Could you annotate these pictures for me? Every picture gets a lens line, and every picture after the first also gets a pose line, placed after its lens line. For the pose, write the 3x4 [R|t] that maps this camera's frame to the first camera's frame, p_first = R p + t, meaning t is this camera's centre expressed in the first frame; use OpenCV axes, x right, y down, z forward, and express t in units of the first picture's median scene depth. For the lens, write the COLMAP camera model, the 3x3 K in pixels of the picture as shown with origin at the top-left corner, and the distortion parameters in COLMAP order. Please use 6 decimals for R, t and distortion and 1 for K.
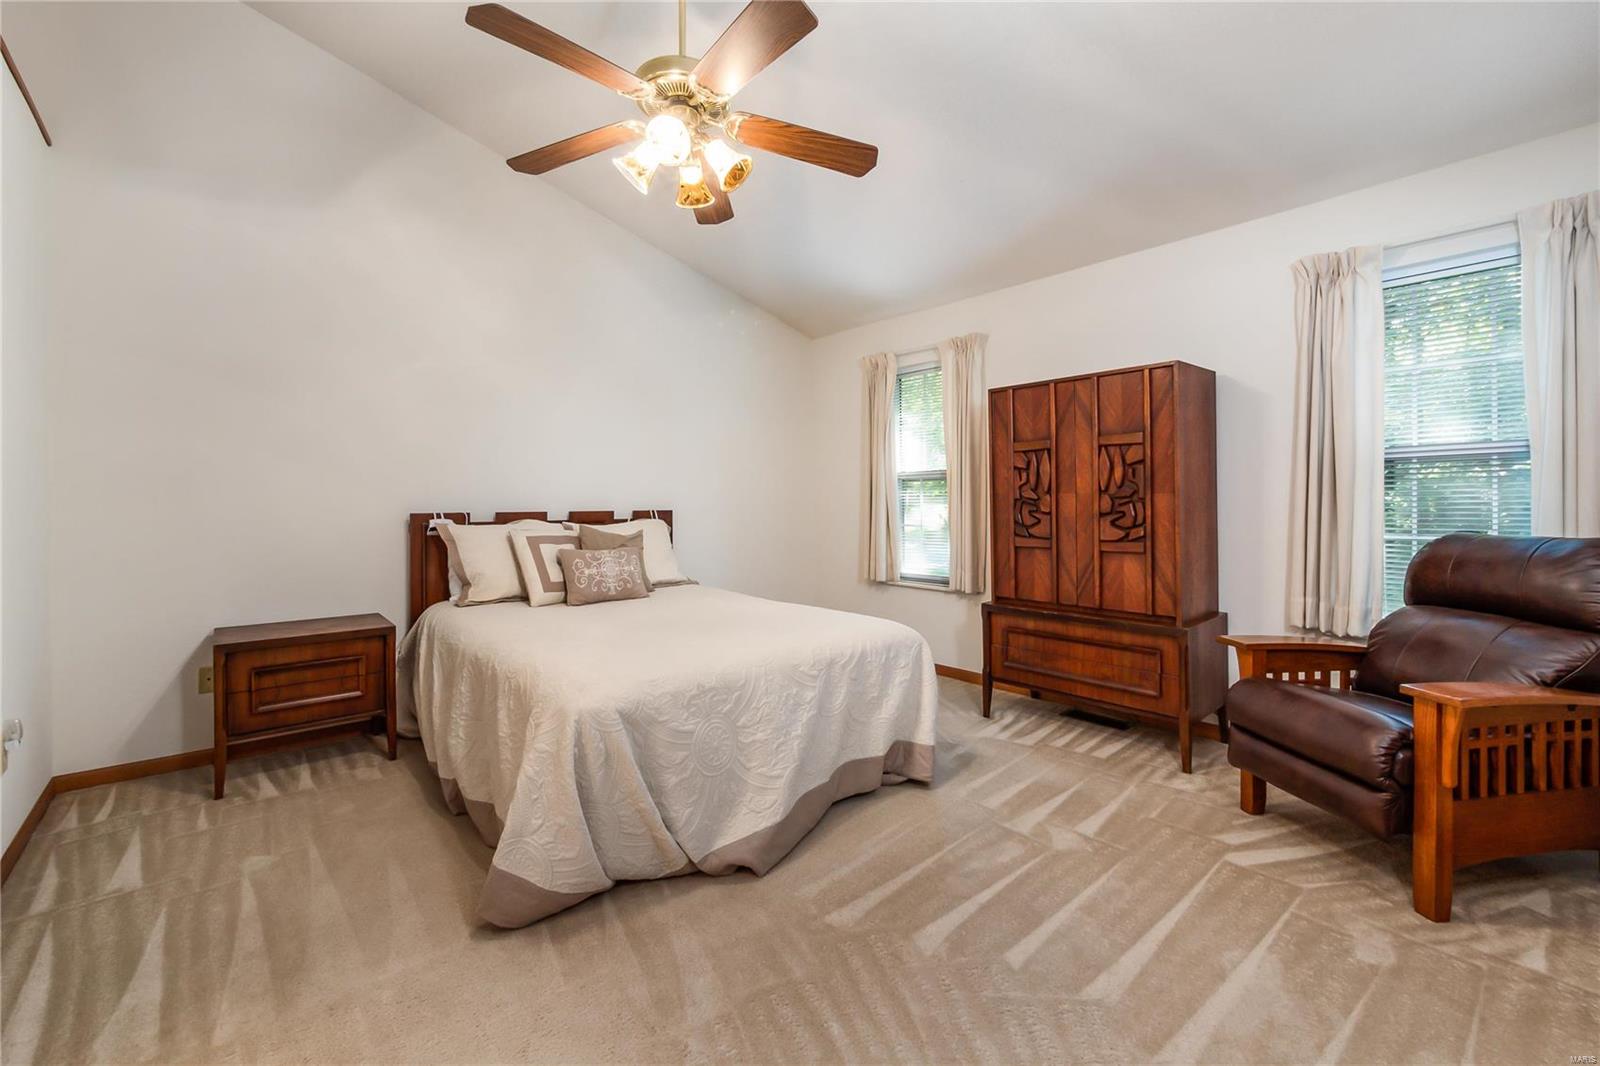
lens RADIAL K [[662.2, 0, 799.9], [0, 662.2, 512.3], [0, 0, 1]] dist [-0.001410, -0.000265]
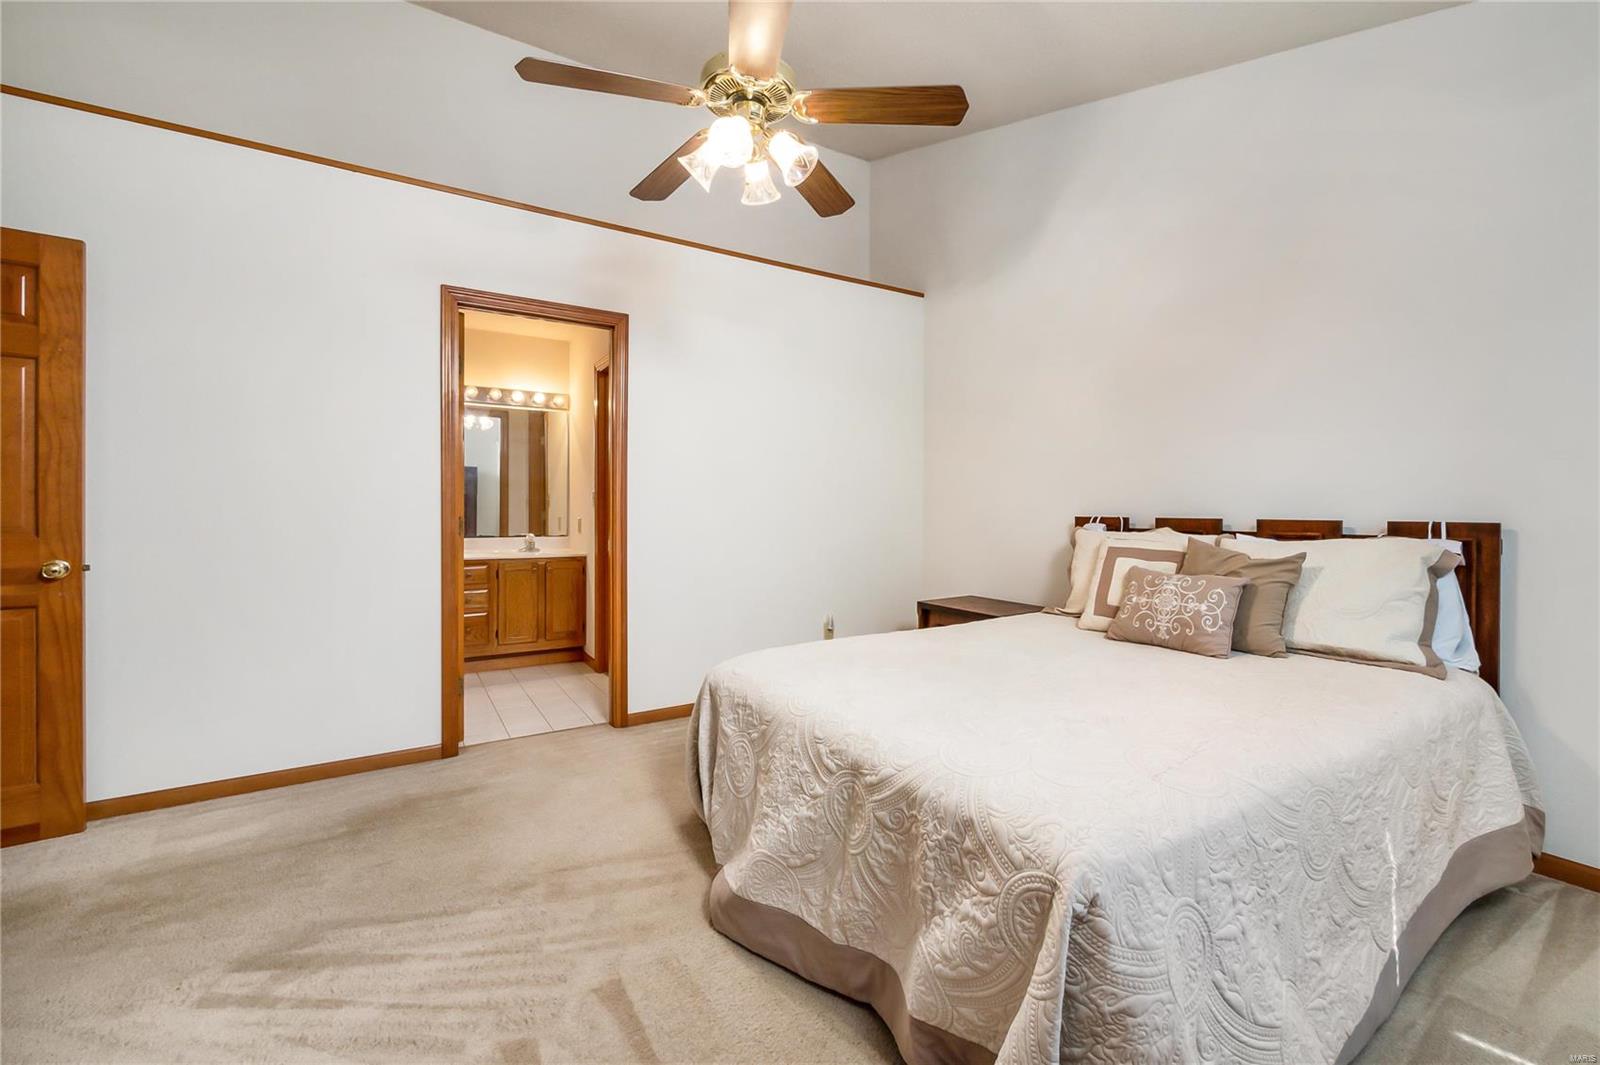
lens RADIAL K [[662.2, 0, 799.9], [0, 662.2, 511.8], [0, 0, 1]] dist [-0.001410, -0.000265]
pose [[-0.173442, 0.006292, -0.984824, 0.454508], [-0.014024, 0.999862, 0.008858, -0.009265], [0.984744, 0.015348, -0.173330, 0.725139]]
